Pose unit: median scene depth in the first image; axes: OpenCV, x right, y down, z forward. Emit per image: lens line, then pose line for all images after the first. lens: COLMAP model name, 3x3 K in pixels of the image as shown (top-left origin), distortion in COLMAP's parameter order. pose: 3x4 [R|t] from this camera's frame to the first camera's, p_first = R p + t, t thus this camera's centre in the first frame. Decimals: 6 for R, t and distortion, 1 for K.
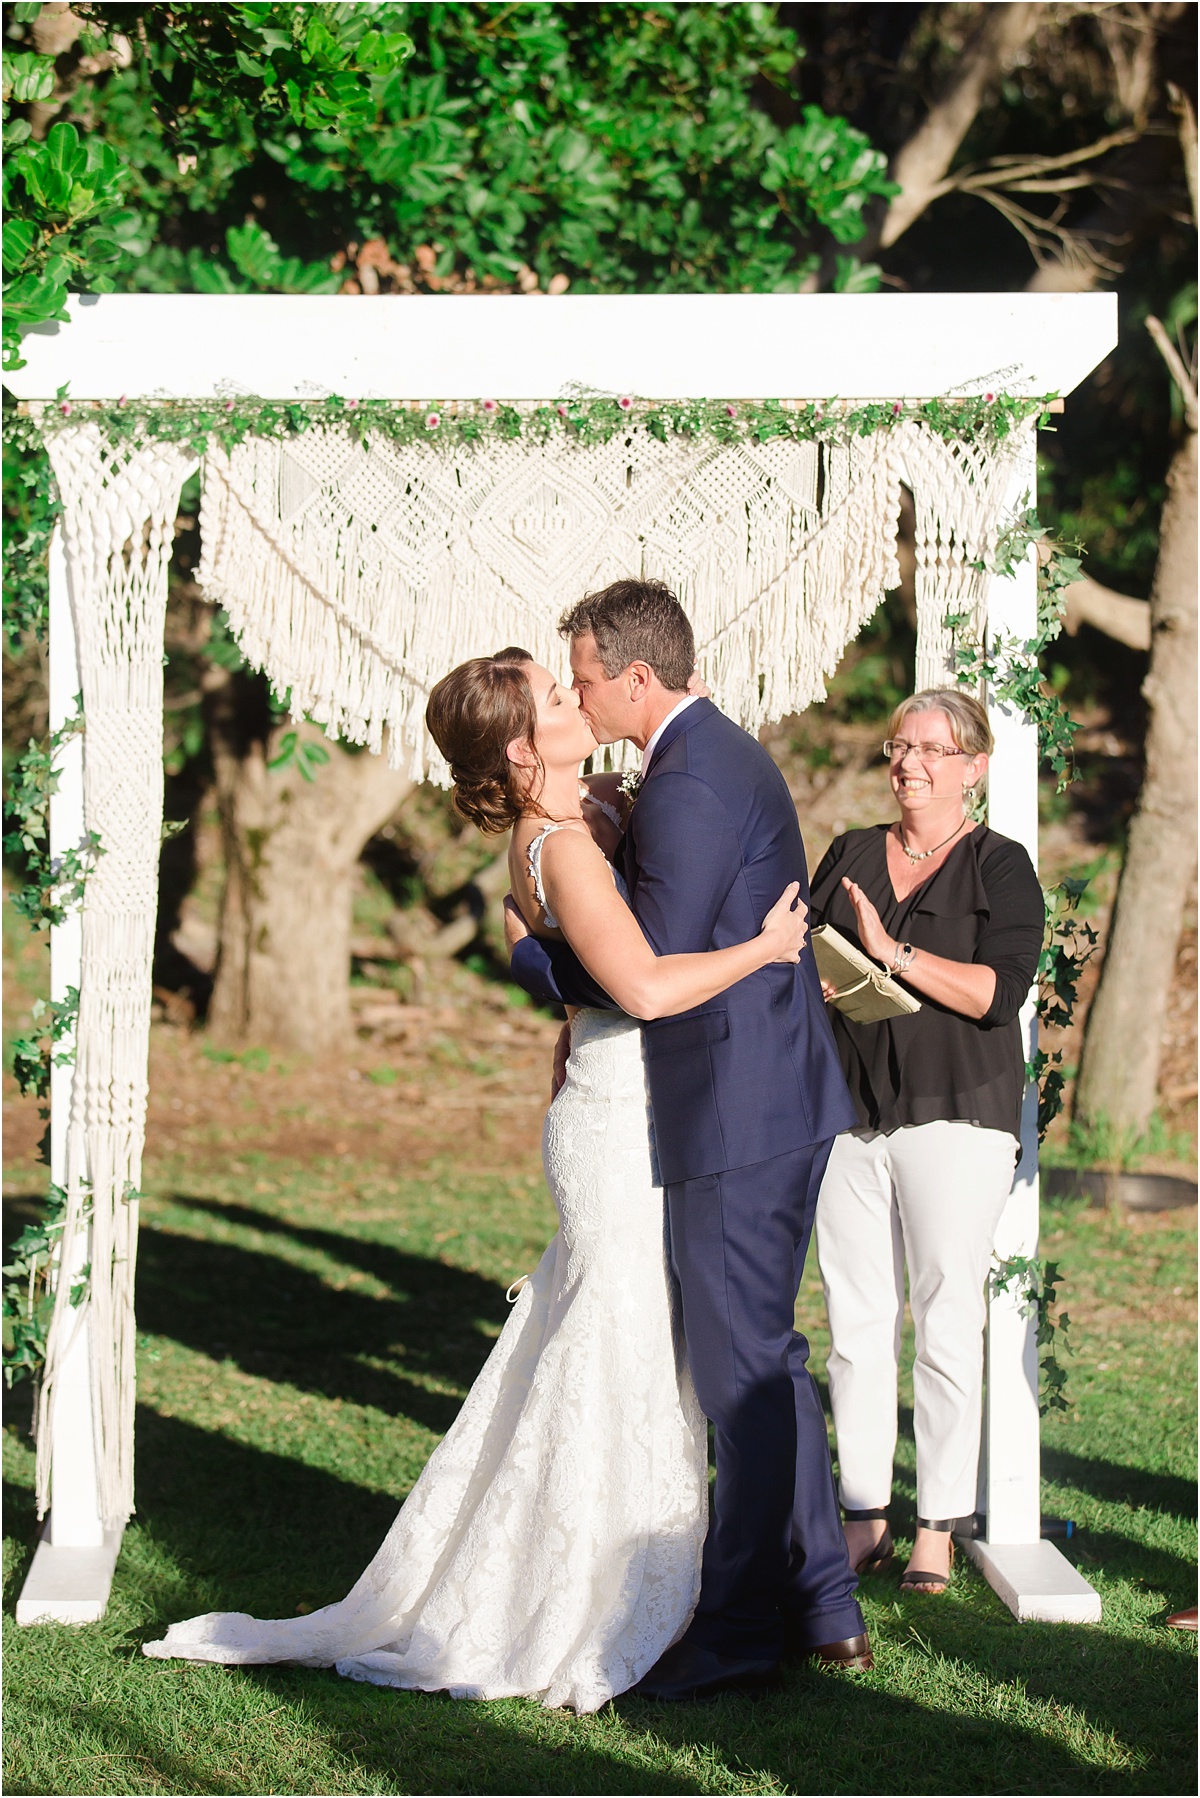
lens RADIAL K [[5068.5, 0, 663.6], [0, 5068.5, 847.5], [0, 0, 1]] dist [0.069567, 0.000000]
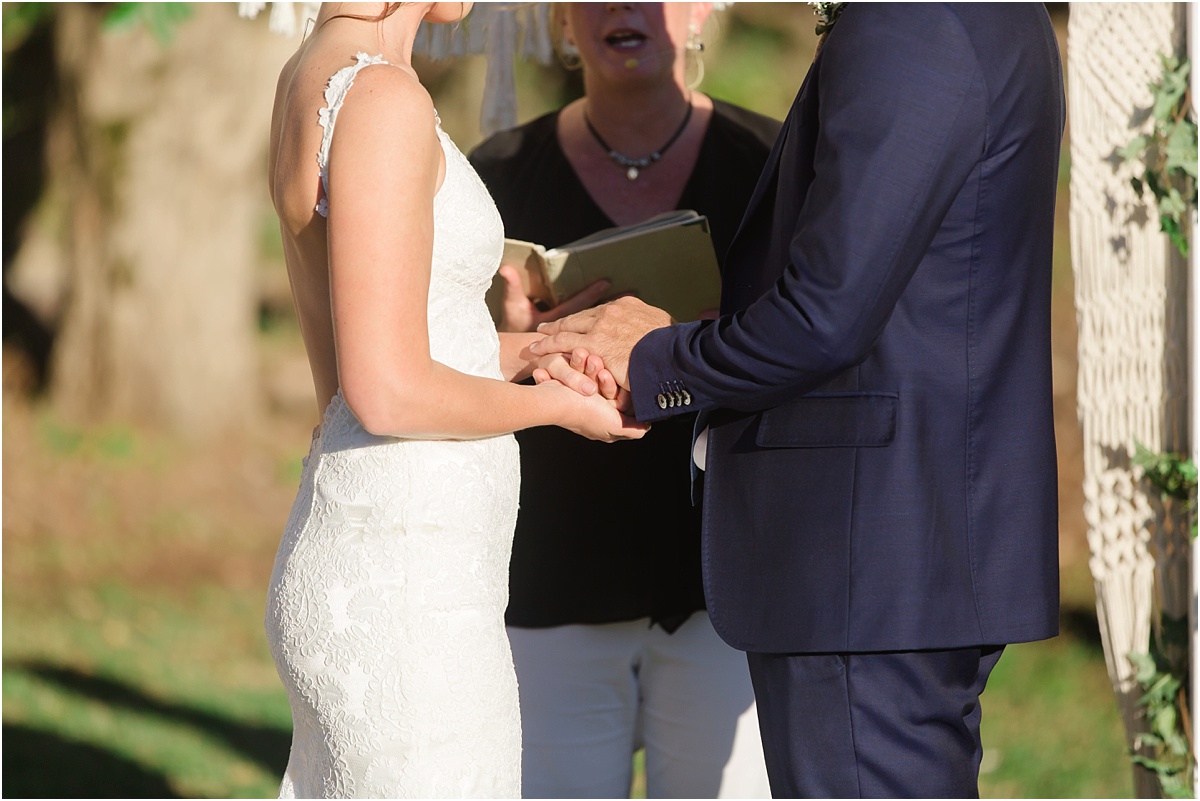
lens RADIAL K [[6889.4, 0, 598.6], [0, 6889.4, 399.6], [0, 0, 1]] dist [0.365855, 0.000000]
pose [[0.999861, 0.002502, -0.016480, 0.004193], [-0.001905, 0.999345, 0.036134, 0.002033], [0.016560, -0.036098, 0.999211, 0.139683]]
